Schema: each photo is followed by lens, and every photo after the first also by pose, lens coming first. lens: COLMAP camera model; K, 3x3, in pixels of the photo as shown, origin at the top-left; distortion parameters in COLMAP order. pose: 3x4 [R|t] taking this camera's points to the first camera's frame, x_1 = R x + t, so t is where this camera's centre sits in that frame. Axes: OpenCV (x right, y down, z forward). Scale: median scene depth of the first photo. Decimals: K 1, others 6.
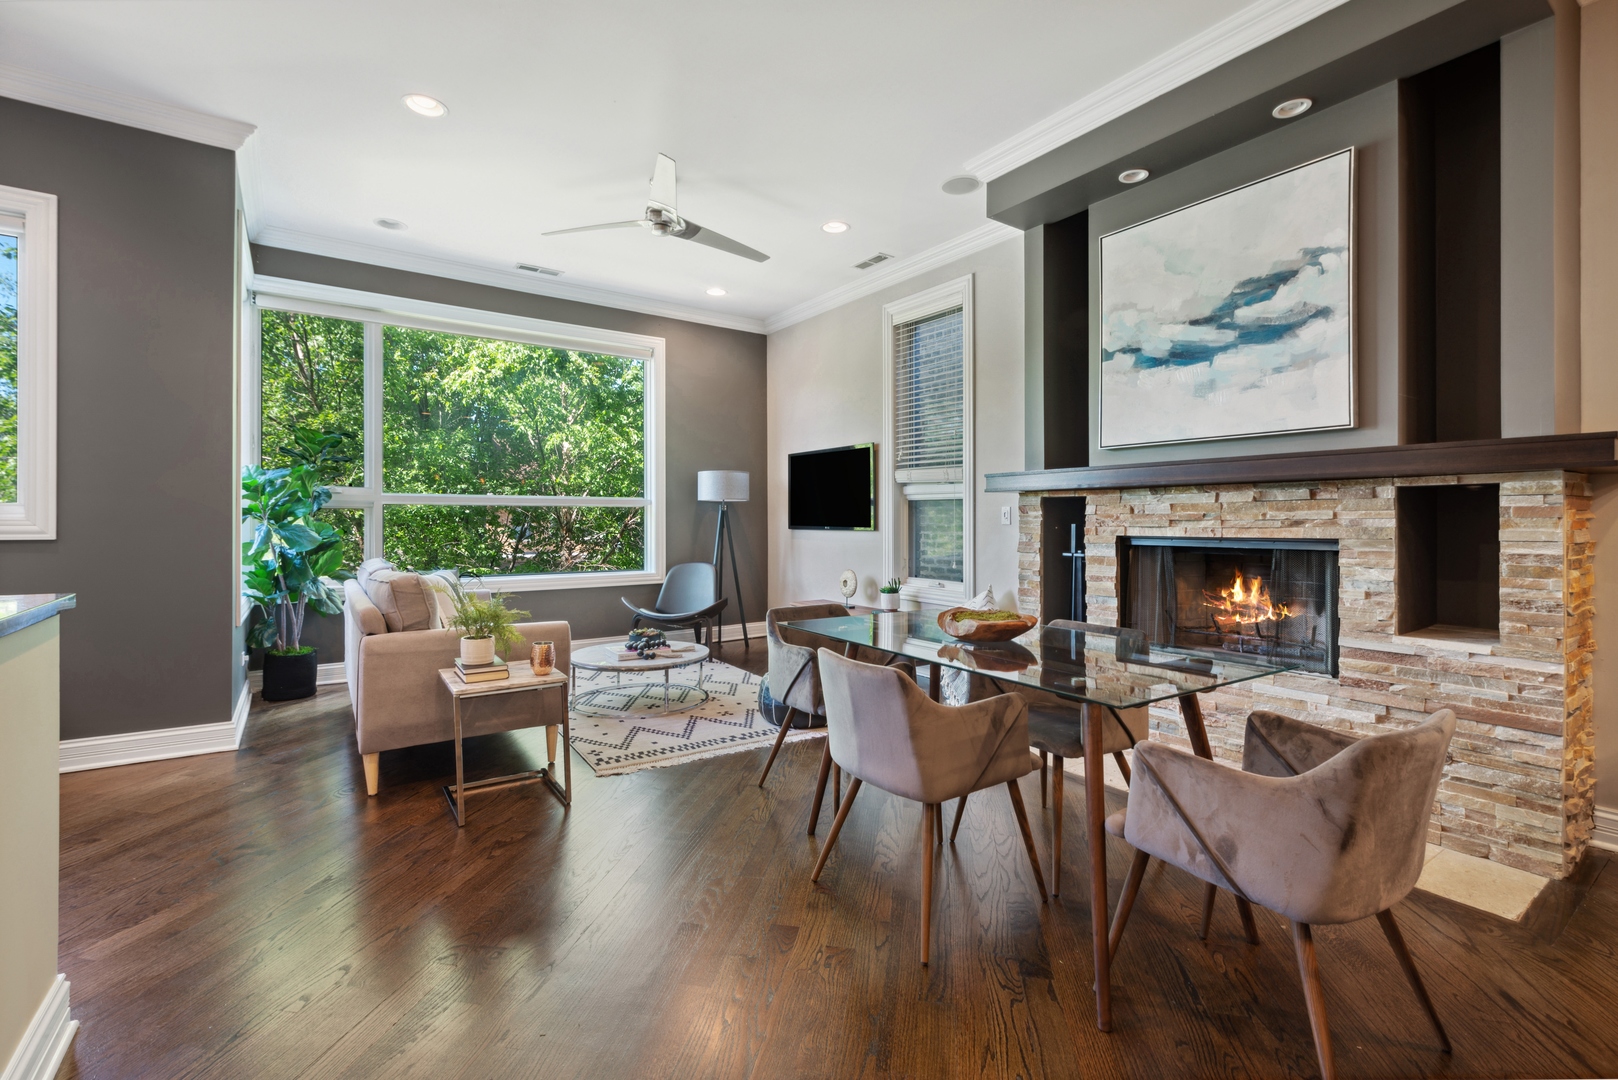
lens RADIAL K [[691.7, 0, 800.3], [0, 691.7, 520.7], [0, 0, 1]] dist [-0.004558, -0.000312]
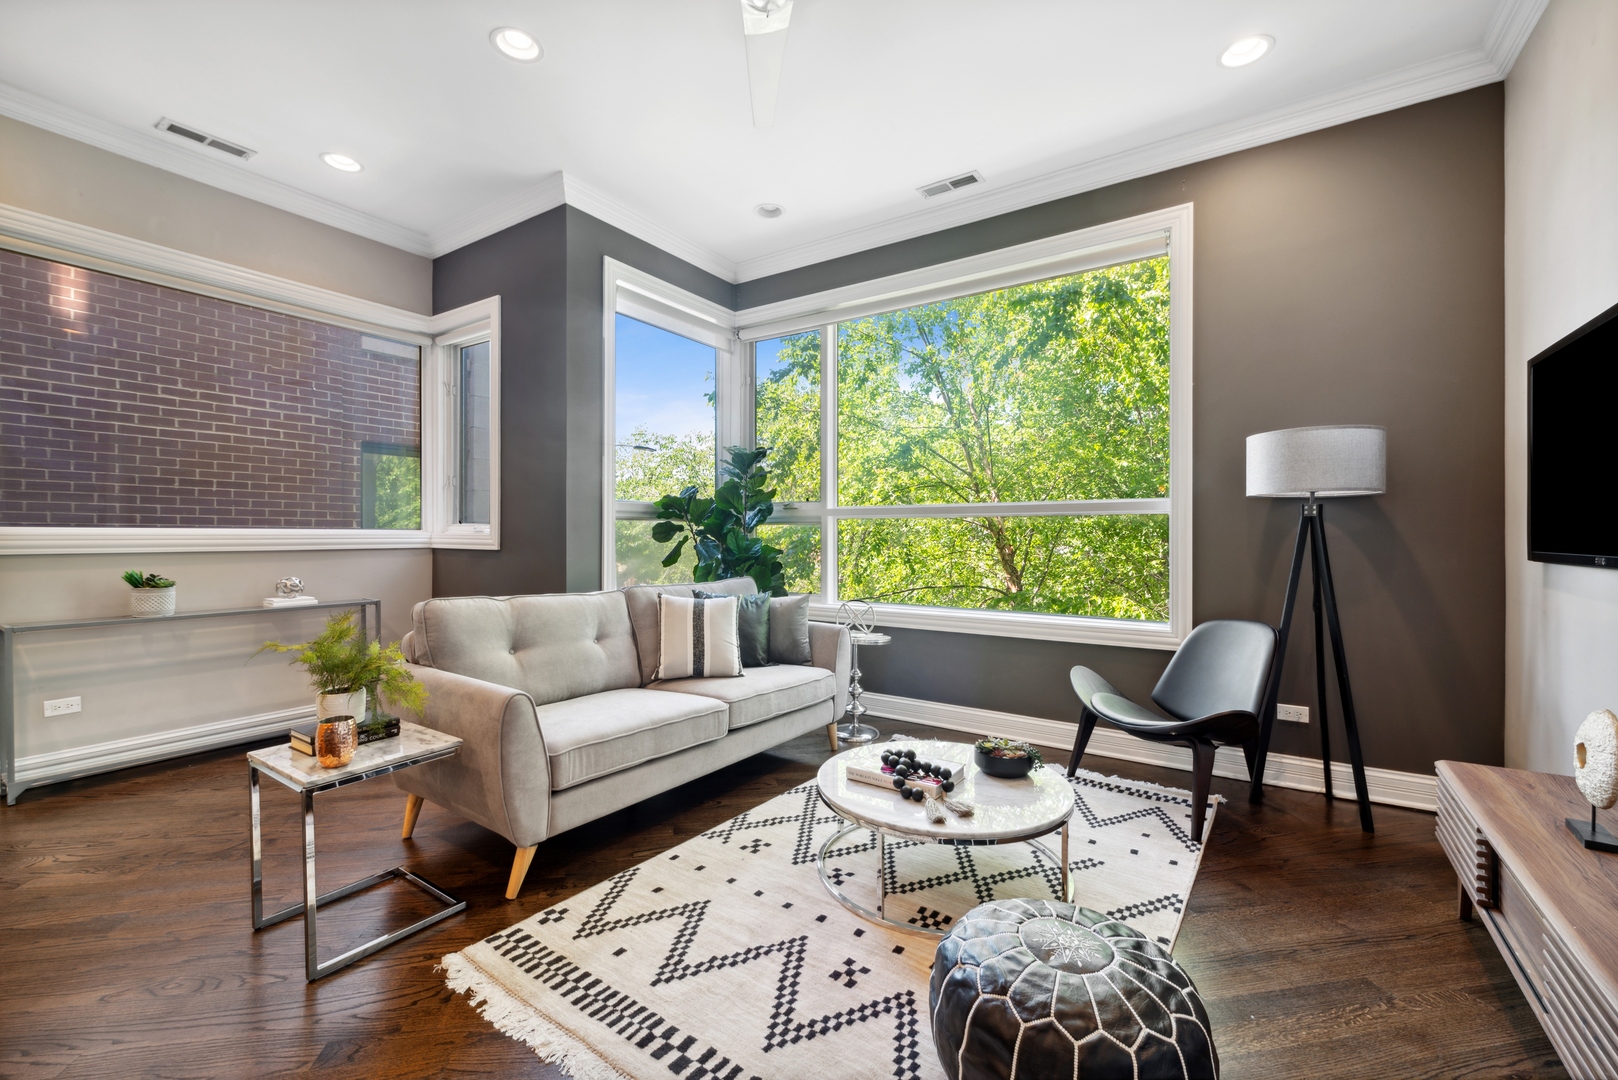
lens RADIAL K [[669.0, 0, 814.4], [0, 669.0, 538.1], [0, 0, 1]] dist [-0.004502, -0.000288]
pose [[0.389140, 0.001131, -0.921178, 0.354958], [0.001145, 0.999998, 0.001712, 0.000936], [0.921178, -0.001721, 0.389138, 1.039957]]
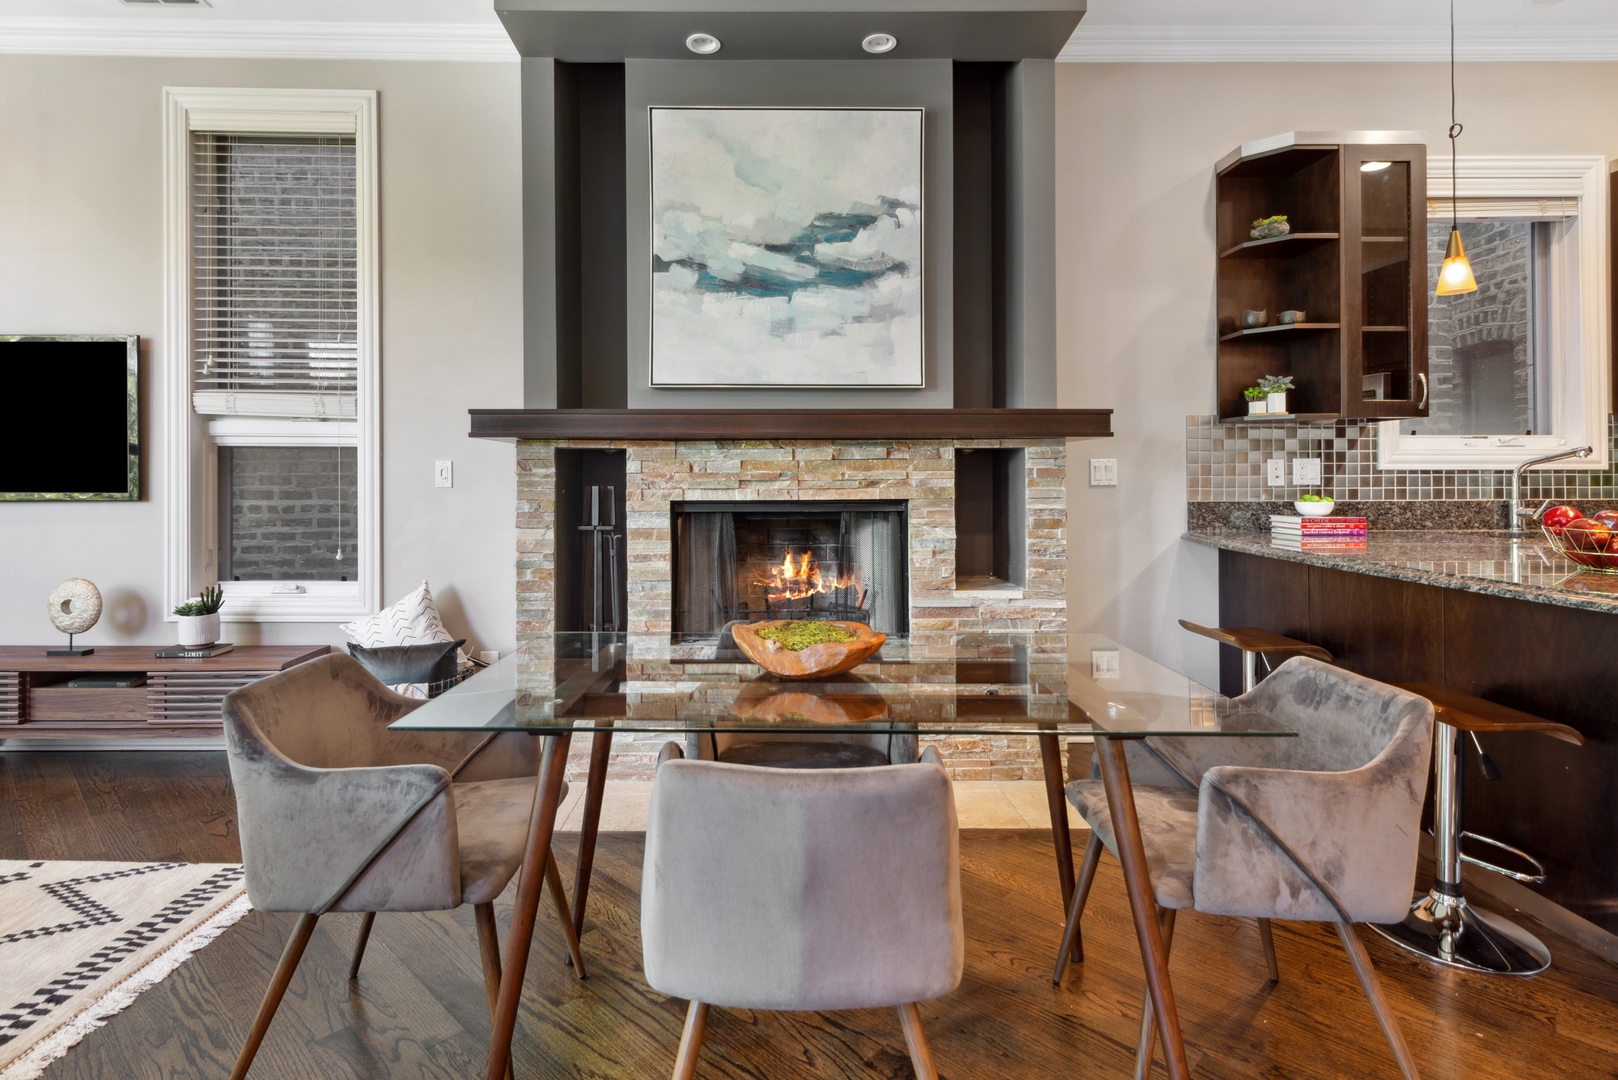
lens RADIAL K [[819.5, 0, 783.0], [0, 819.5, 474.0], [0, 0, 1]] dist [0.009680, -0.005247]
pose [[0.561592, 0.002865, 0.827410, -0.244590], [0.002346, 0.999984, -0.005055, -0.003273], [-0.827411, 0.004780, 0.561576, 0.406182]]
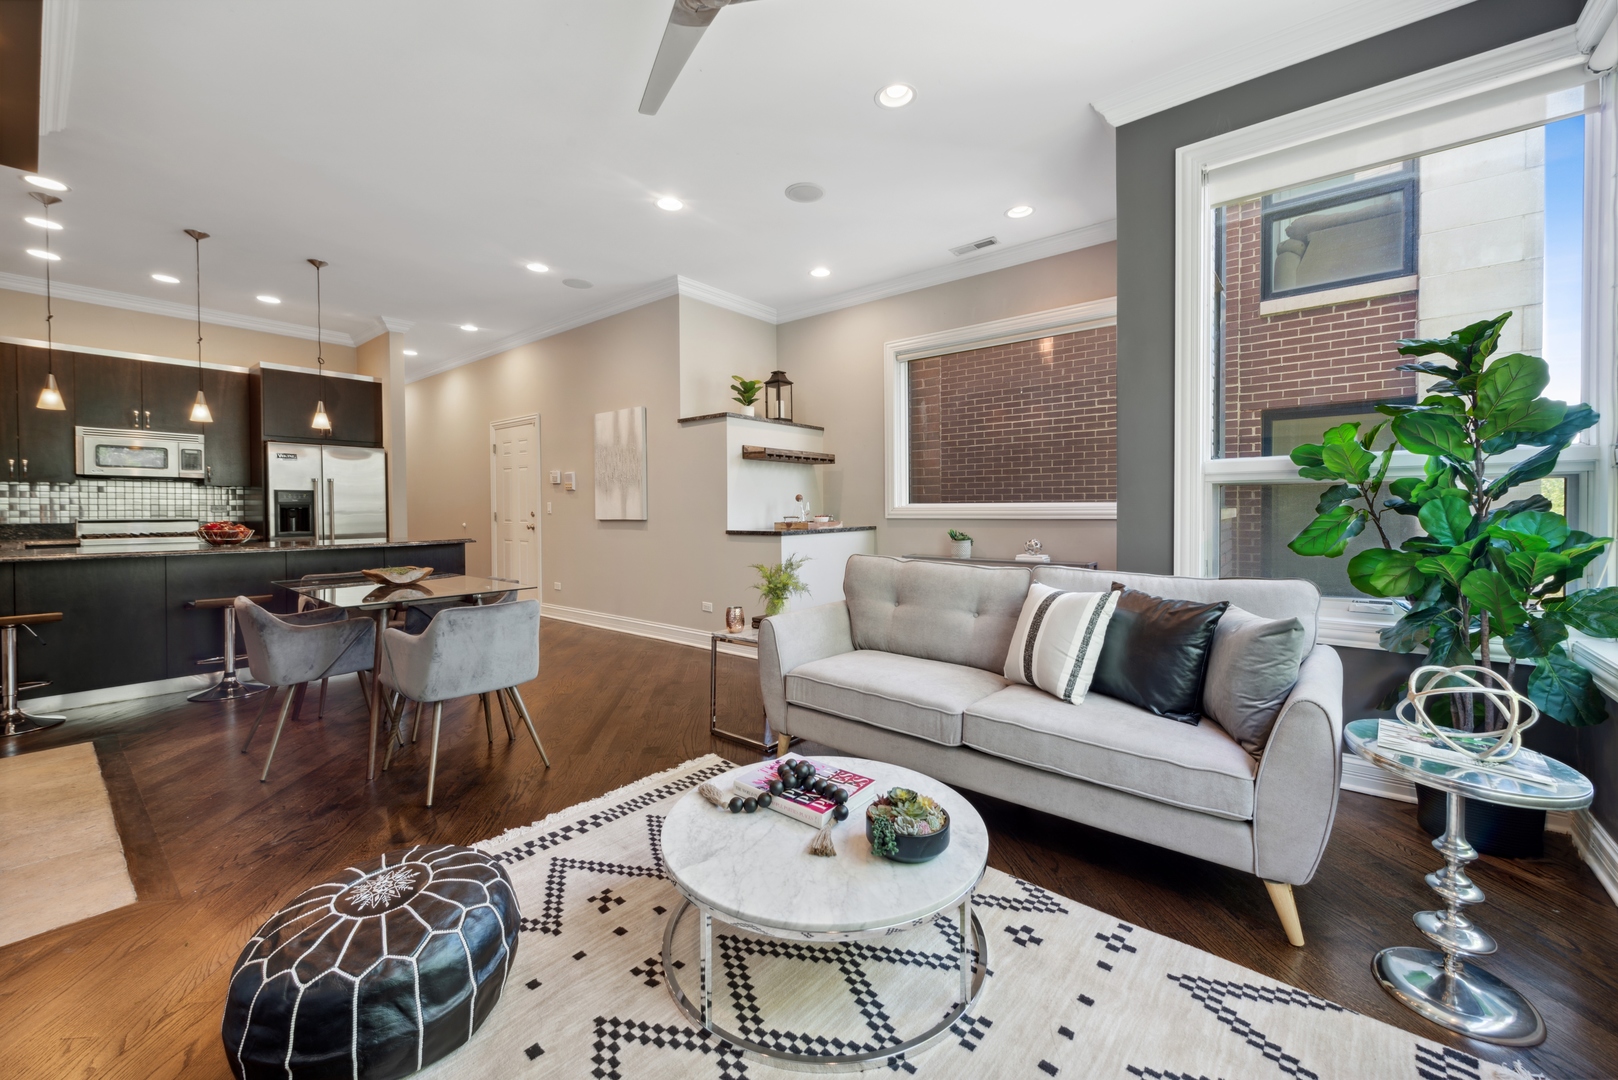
lens RADIAL K [[633.3, 0, 808.8], [0, 633.3, 520.3], [0, 0, 1]] dist [-0.007014, -0.000311]
pose [[-0.955952, 0.008701, -0.293395, -0.147270], [0.004506, 0.999878, 0.014970, 0.002249], [0.293490, 0.012989, -0.955874, 1.878938]]
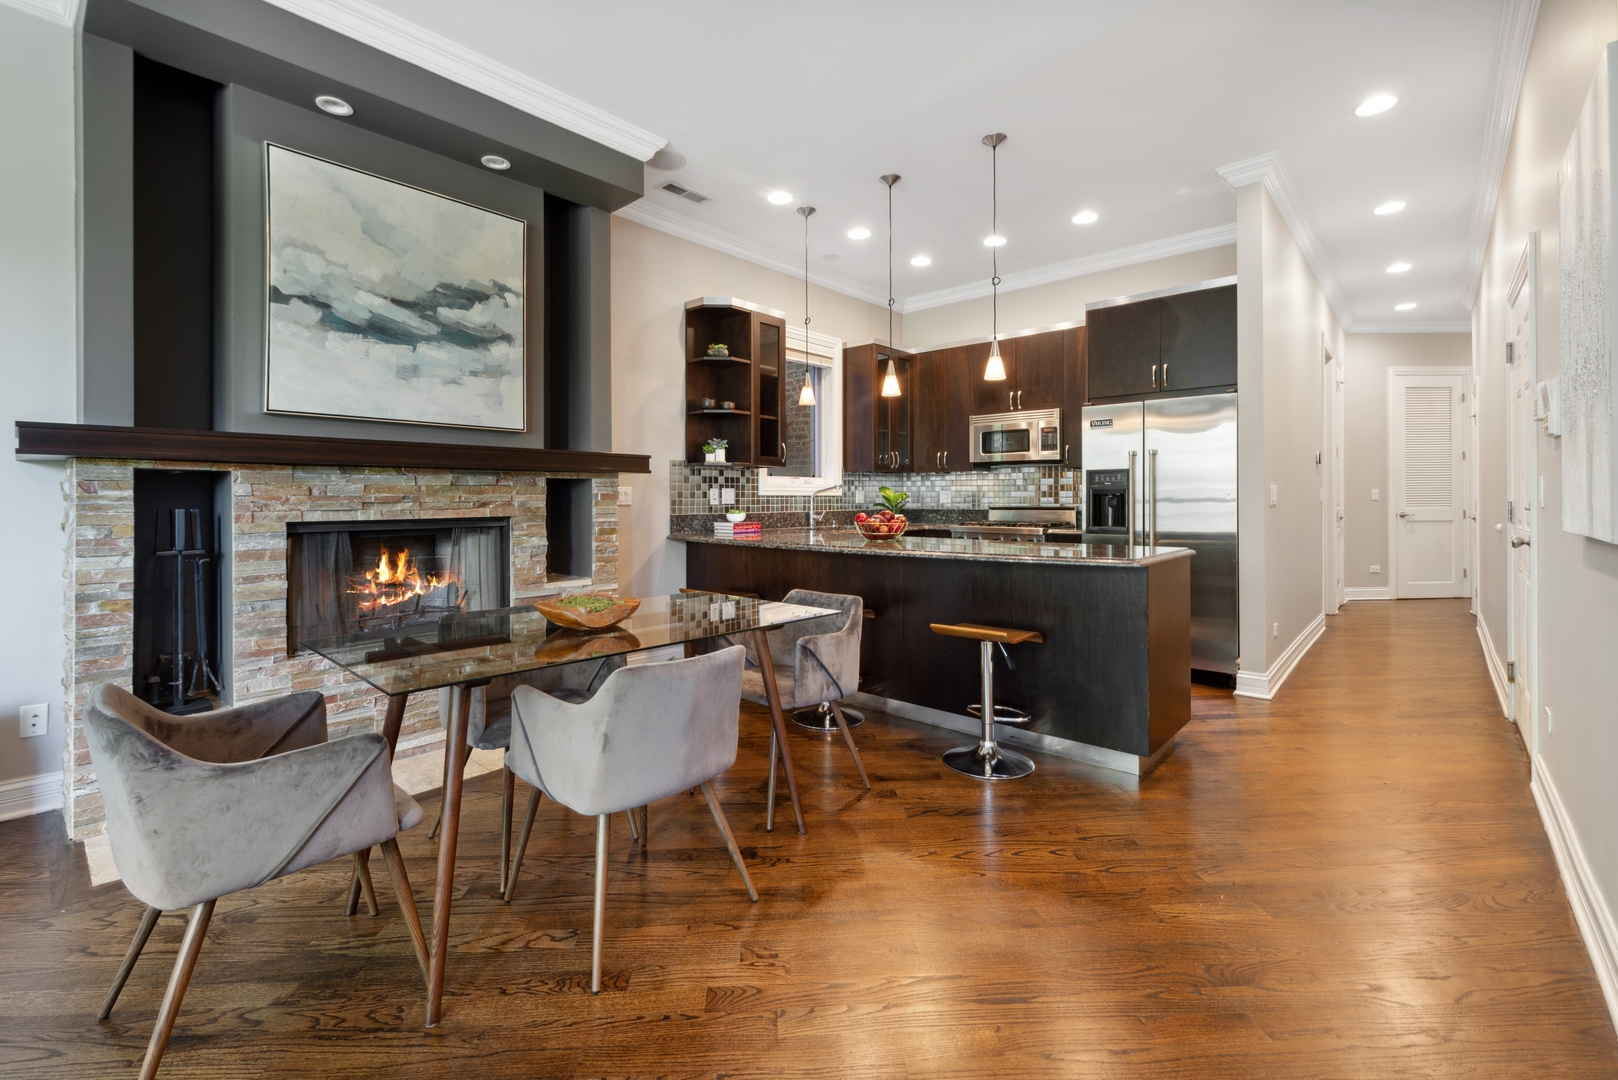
lens RADIAL K [[691.7, 0, 815.4], [0, 691.7, 494.9], [0, 0, 1]] dist [-0.004558, -0.000312]
pose [[-0.240354, 0.004602, 0.970674, -0.507708], [0.001736, 0.999989, -0.004311, -0.006044], [-0.970684, 0.000649, -0.240360, 0.631212]]
